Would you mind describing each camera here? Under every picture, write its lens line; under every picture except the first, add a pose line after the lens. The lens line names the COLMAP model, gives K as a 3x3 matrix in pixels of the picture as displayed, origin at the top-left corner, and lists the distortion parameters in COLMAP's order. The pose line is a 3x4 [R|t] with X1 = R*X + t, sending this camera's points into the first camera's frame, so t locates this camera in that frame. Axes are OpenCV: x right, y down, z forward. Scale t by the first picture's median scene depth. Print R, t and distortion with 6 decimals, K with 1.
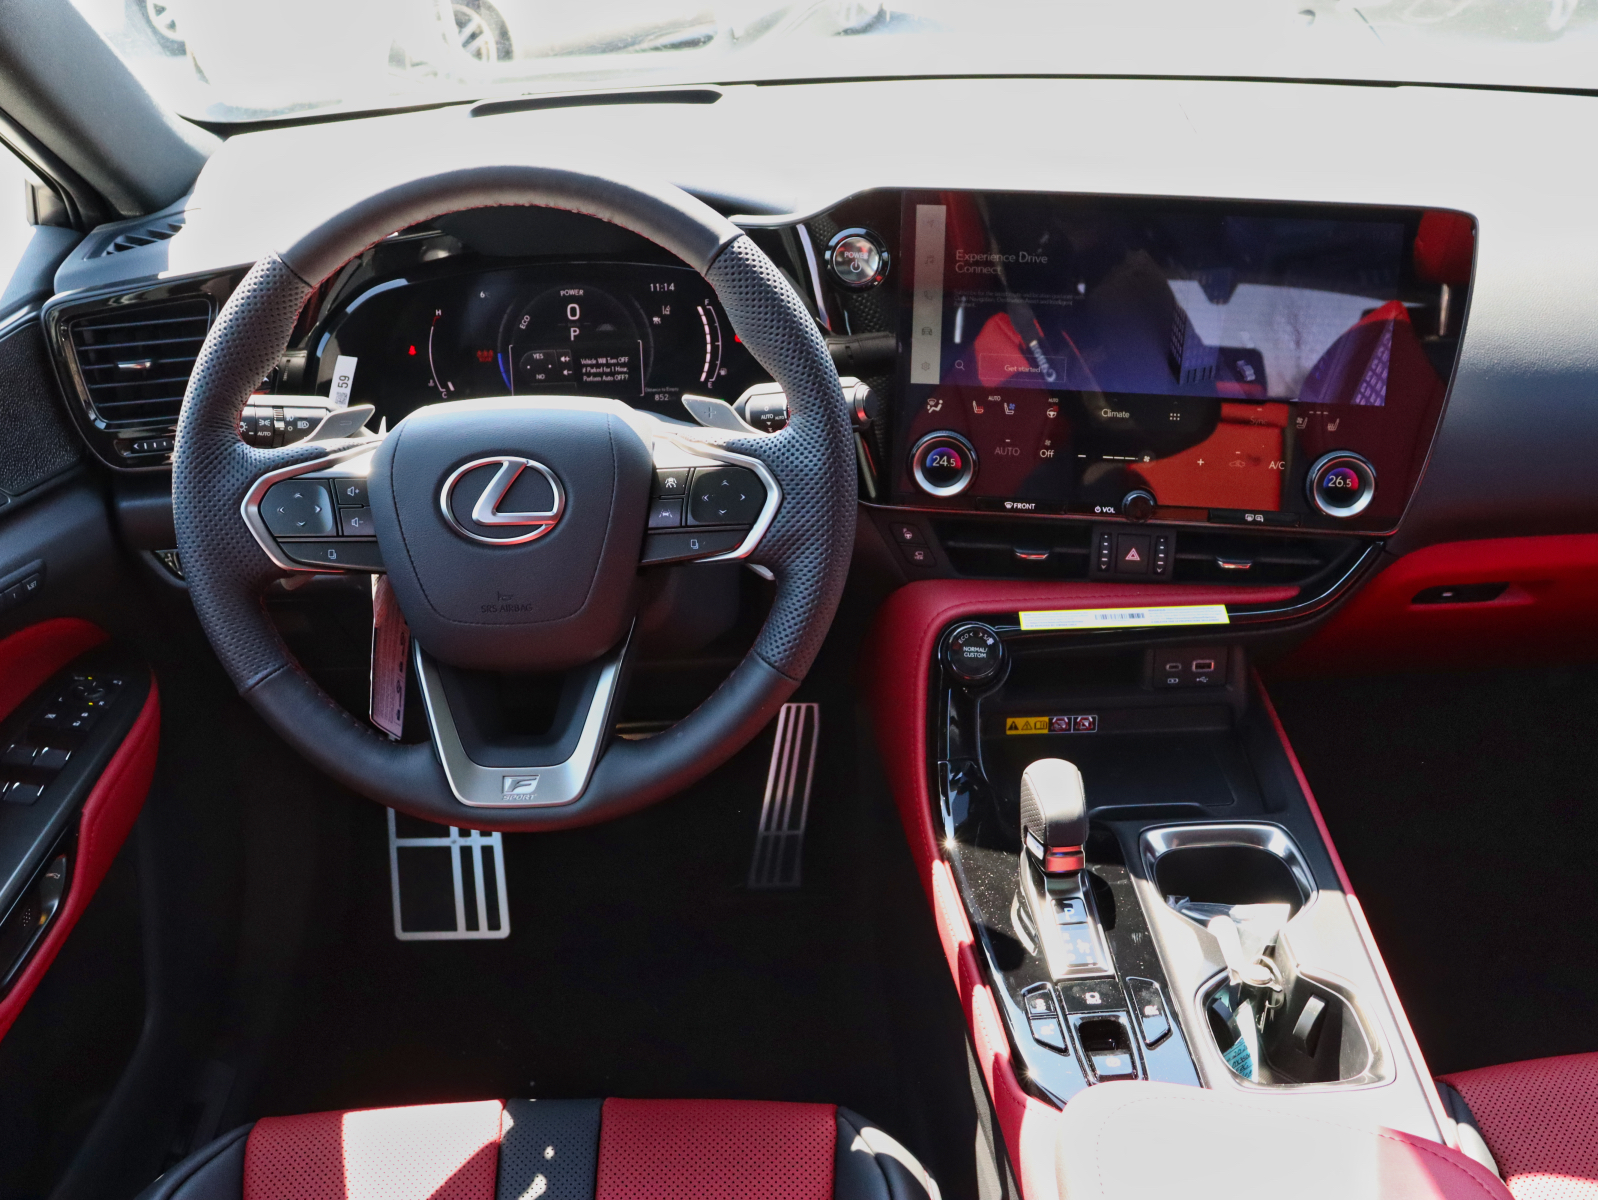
lens RADIAL K [[1476.7, 0, 797.0], [0, 1476.7, 587.3], [0, 0, 1]] dist [-0.174524, 0.158798]
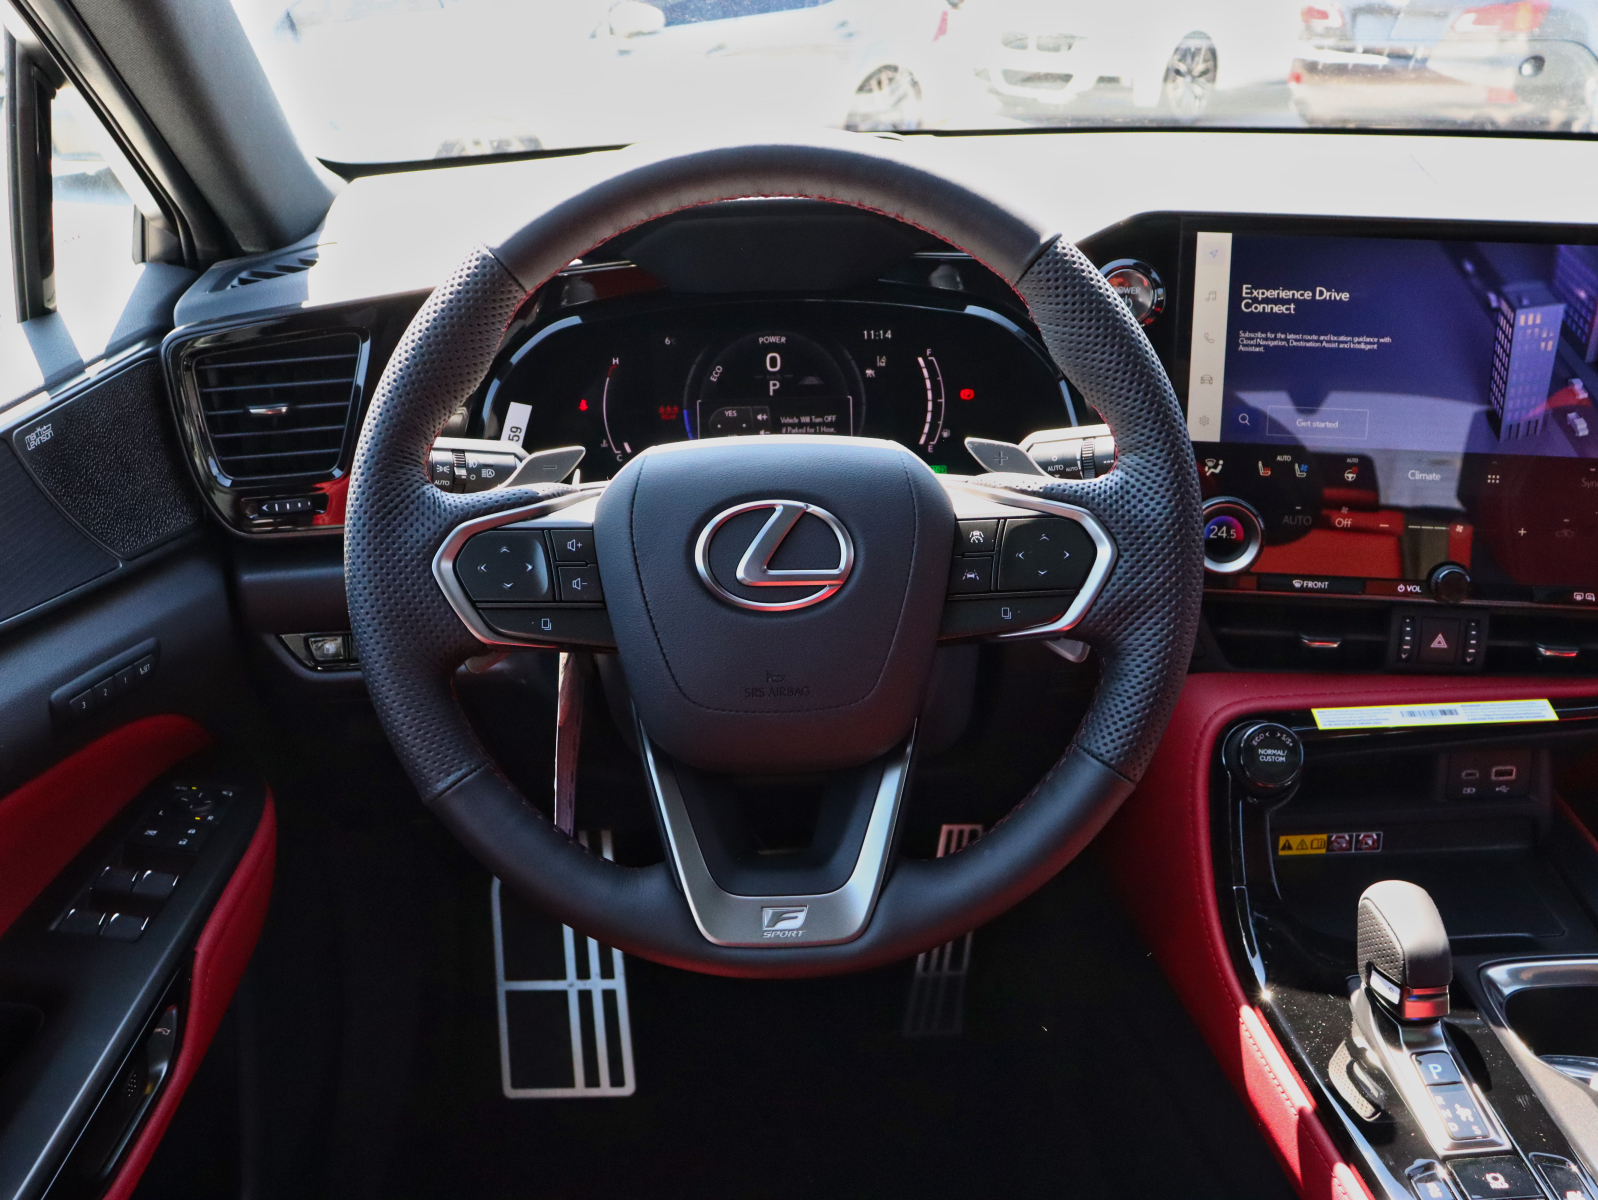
lens RADIAL K [[1470.0, 0, 799.0], [0, 1470.0, 600.0], [0, 0, 1]] dist [-0.178424, 0.160754]
pose [[0.999997, 0.001191, -0.002096, -0.152042], [-0.001363, 0.996456, -0.084105, 0.025838], [0.001988, 0.084108, 0.996455, 0.173624]]
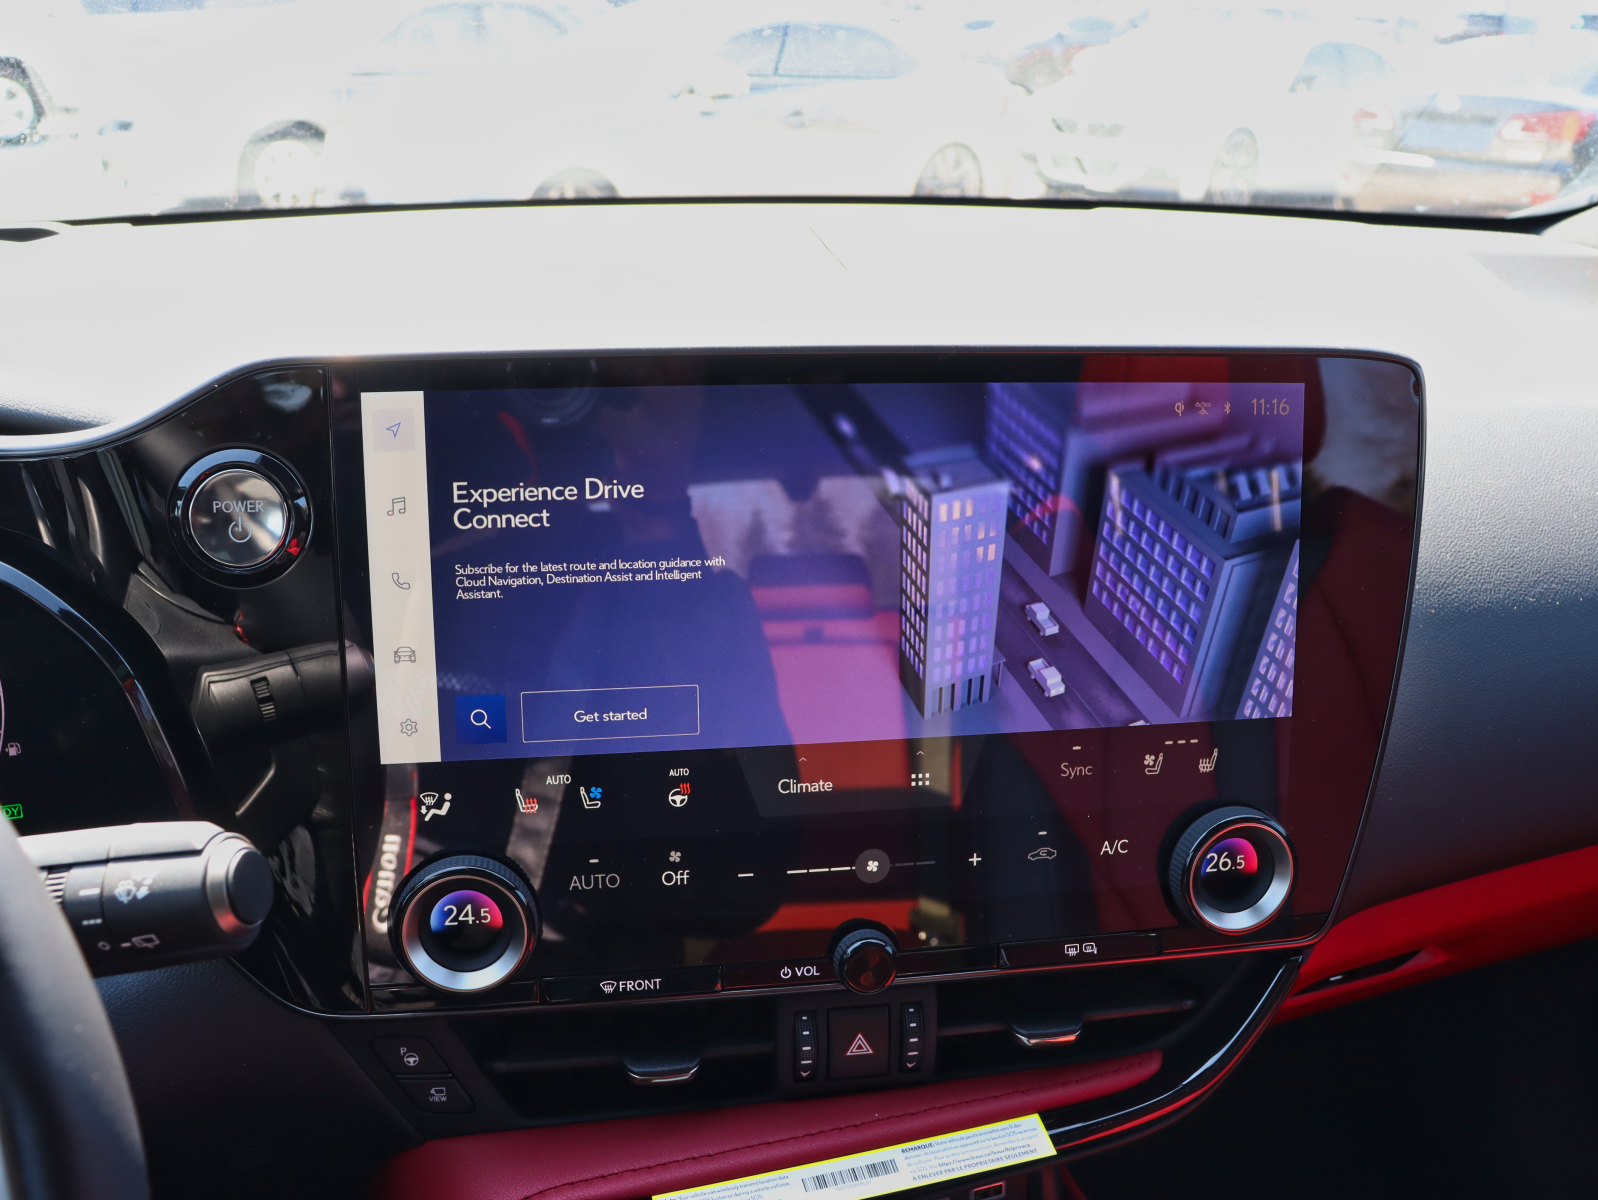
lens RADIAL K [[1479.4, 0, 793.7], [0, 1479.4, 597.2], [0, 0, 1]] dist [-0.182545, 0.166277]
pose [[0.954299, -0.074040, 0.289538, 0.075260], [0.109908, 0.987877, -0.109633, -0.131044], [-0.277910, 0.136445, 0.950867, 0.527476]]
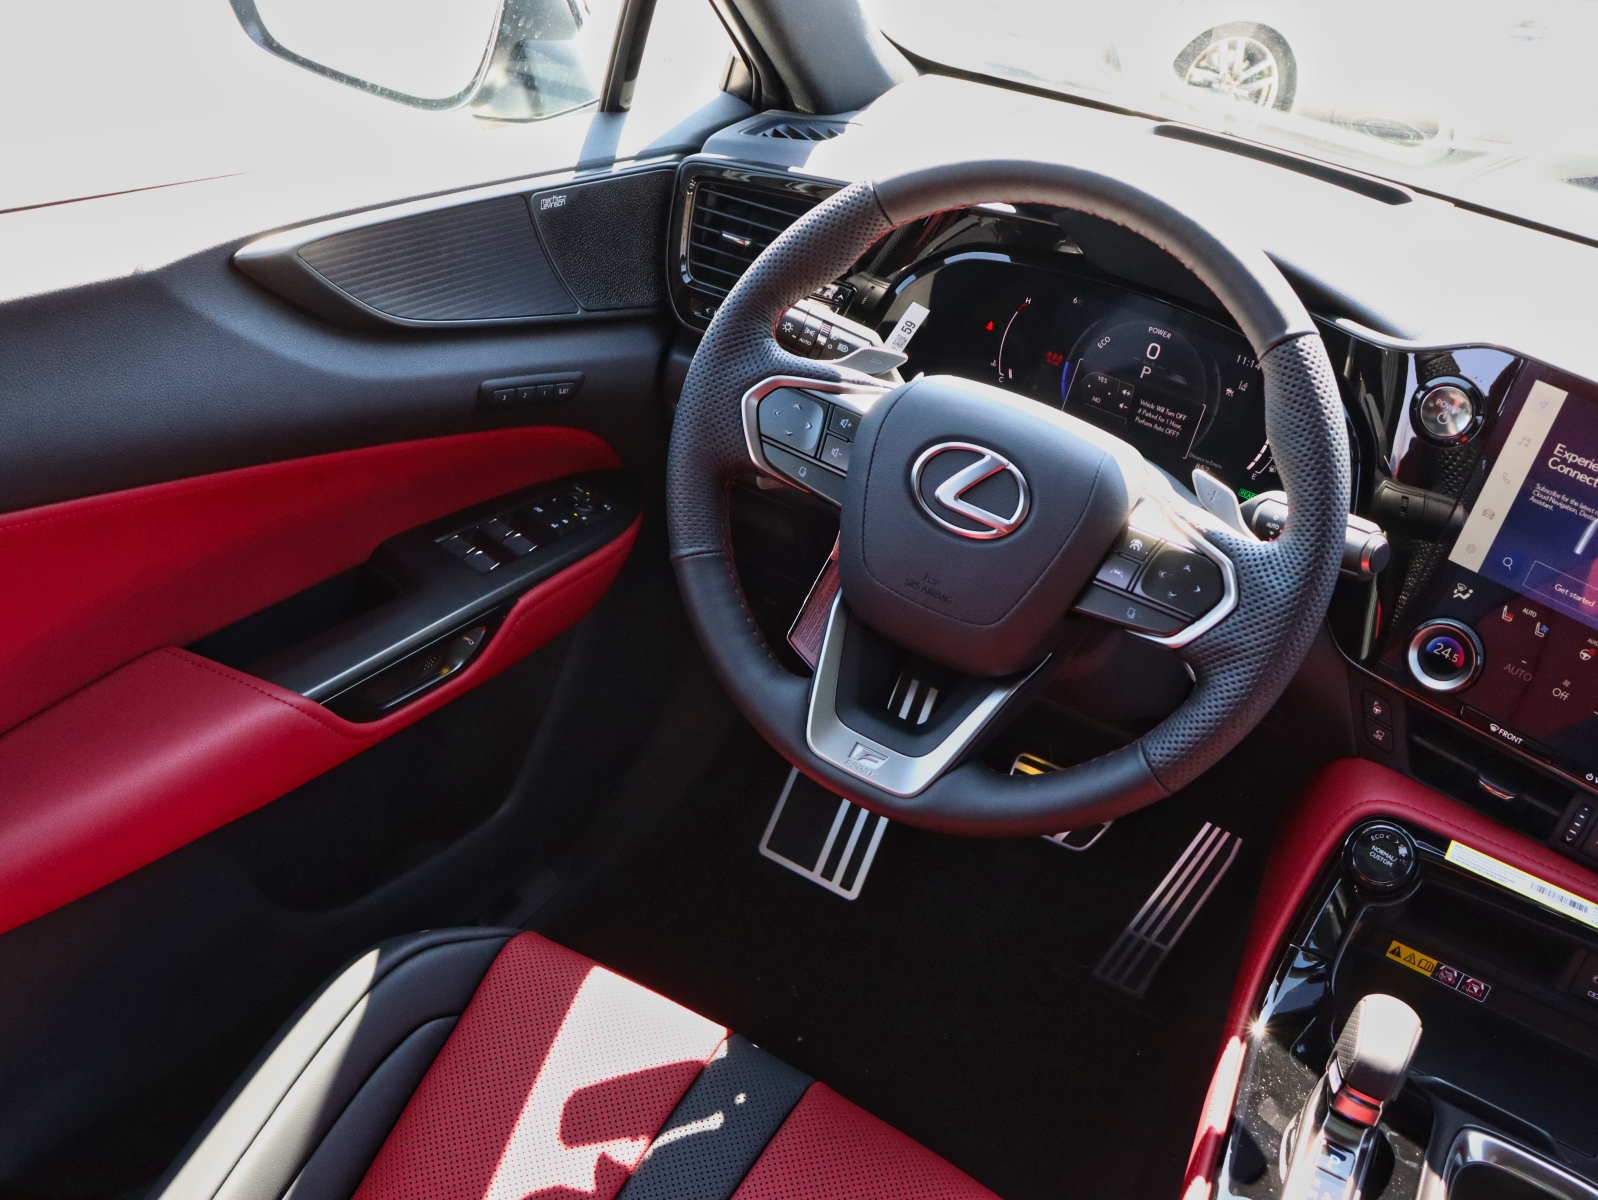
lens RADIAL K [[1479.4, 0, 793.7], [0, 1479.4, 597.2], [0, 0, 1]] dist [-0.182545, 0.166277]
pose [[0.834242, 0.416411, -0.361445, 0.072961], [-0.418339, 0.905014, 0.077085, -0.017247], [0.359212, 0.086899, 0.929201, 0.034185]]
